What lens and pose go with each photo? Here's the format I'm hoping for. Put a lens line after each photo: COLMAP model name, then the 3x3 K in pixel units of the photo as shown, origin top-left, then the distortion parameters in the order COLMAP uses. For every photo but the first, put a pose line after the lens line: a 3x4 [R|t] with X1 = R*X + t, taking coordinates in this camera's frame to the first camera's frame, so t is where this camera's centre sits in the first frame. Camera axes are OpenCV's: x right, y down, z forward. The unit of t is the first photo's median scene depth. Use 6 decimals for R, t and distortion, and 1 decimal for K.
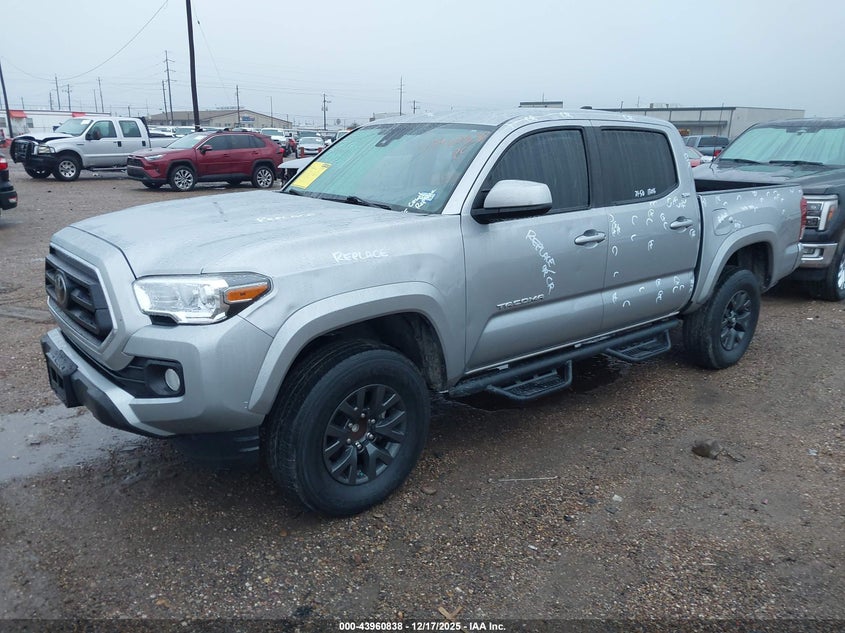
lens RADIAL K [[668.5, 0, 422.5], [0, 668.5, 316.5], [0, 0, 1]] dist [-0.048266, -0.002415]
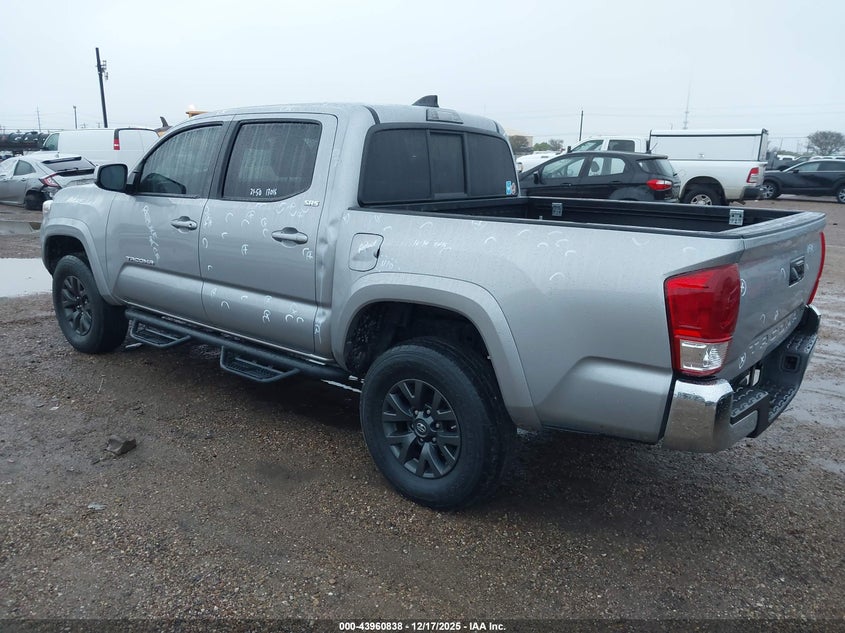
lens RADIAL K [[668.5, 0, 422.5], [0, 668.5, 316.5], [0, 0, 1]] dist [-0.048266, -0.002415]
pose [[0.230217, 0.234818, -0.944384, 1.276160], [-0.274842, 0.946631, 0.168378, -0.241039], [0.933521, 0.220793, 0.282468, 1.000123]]
